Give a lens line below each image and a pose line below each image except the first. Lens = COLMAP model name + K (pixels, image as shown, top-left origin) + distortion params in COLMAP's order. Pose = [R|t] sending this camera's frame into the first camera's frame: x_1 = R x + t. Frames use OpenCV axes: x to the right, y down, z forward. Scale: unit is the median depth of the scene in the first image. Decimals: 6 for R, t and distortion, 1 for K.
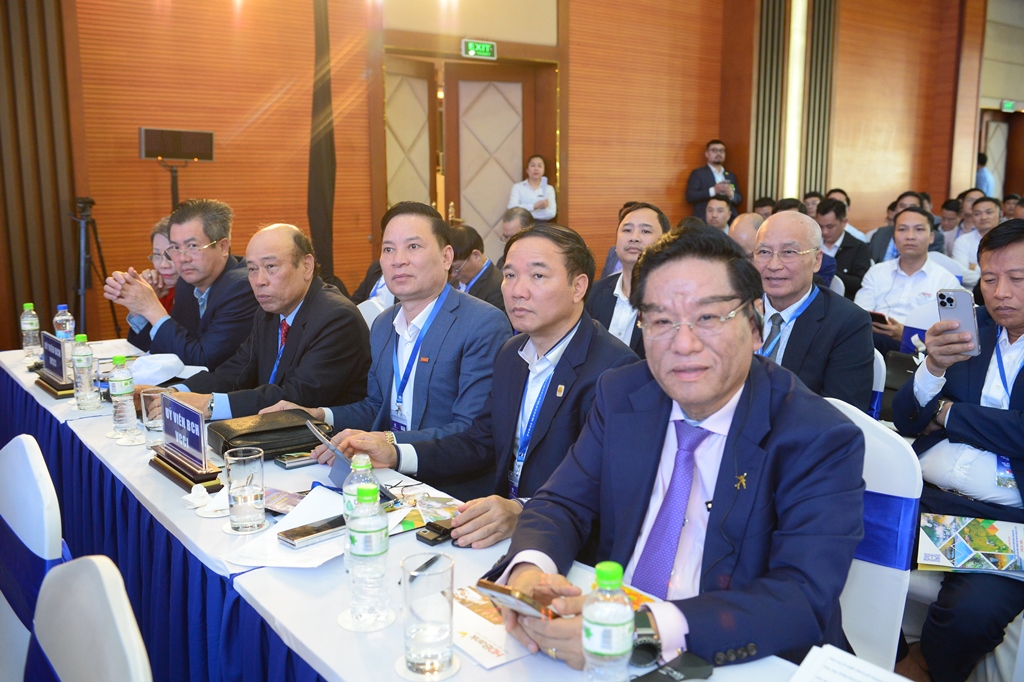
lens RADIAL K [[942.5, 0, 512.0], [0, 942.5, 341.0], [0, 0, 1]] dist [0.032286, 0.013063]
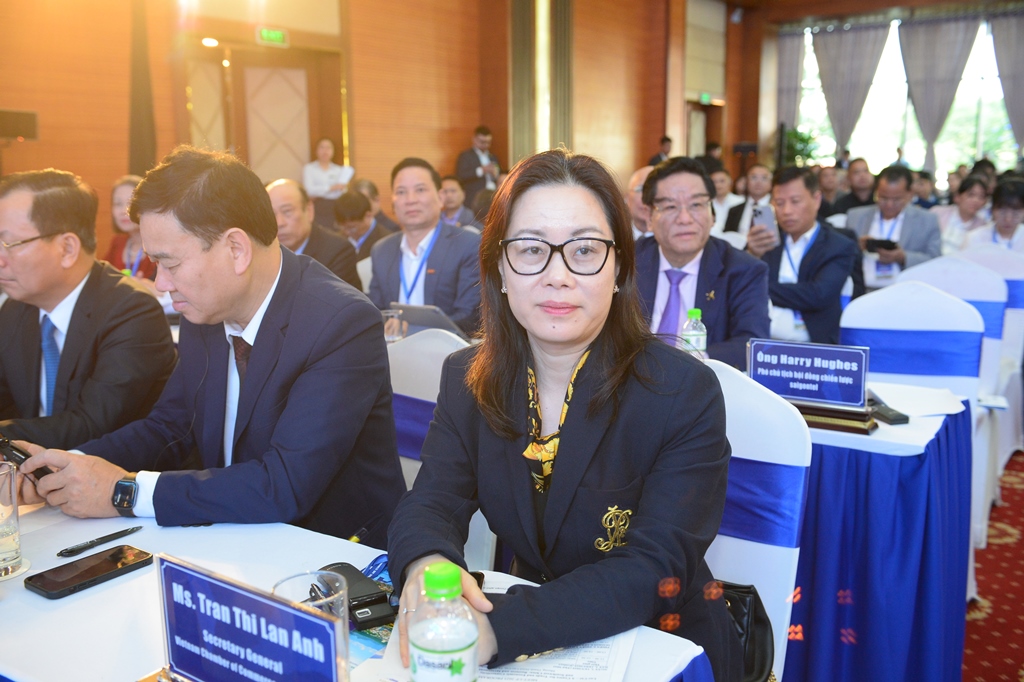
lens RADIAL K [[975.0, 0, 512.0], [0, 975.0, 341.0], [0, 0, 1]] dist [0.065191, 0.009672]
pose [[0.953141, -0.066833, 0.295051, -0.117619], [0.066184, 0.997733, 0.012198, 0.032143], [-0.295198, 0.007901, 0.955403, -0.117512]]
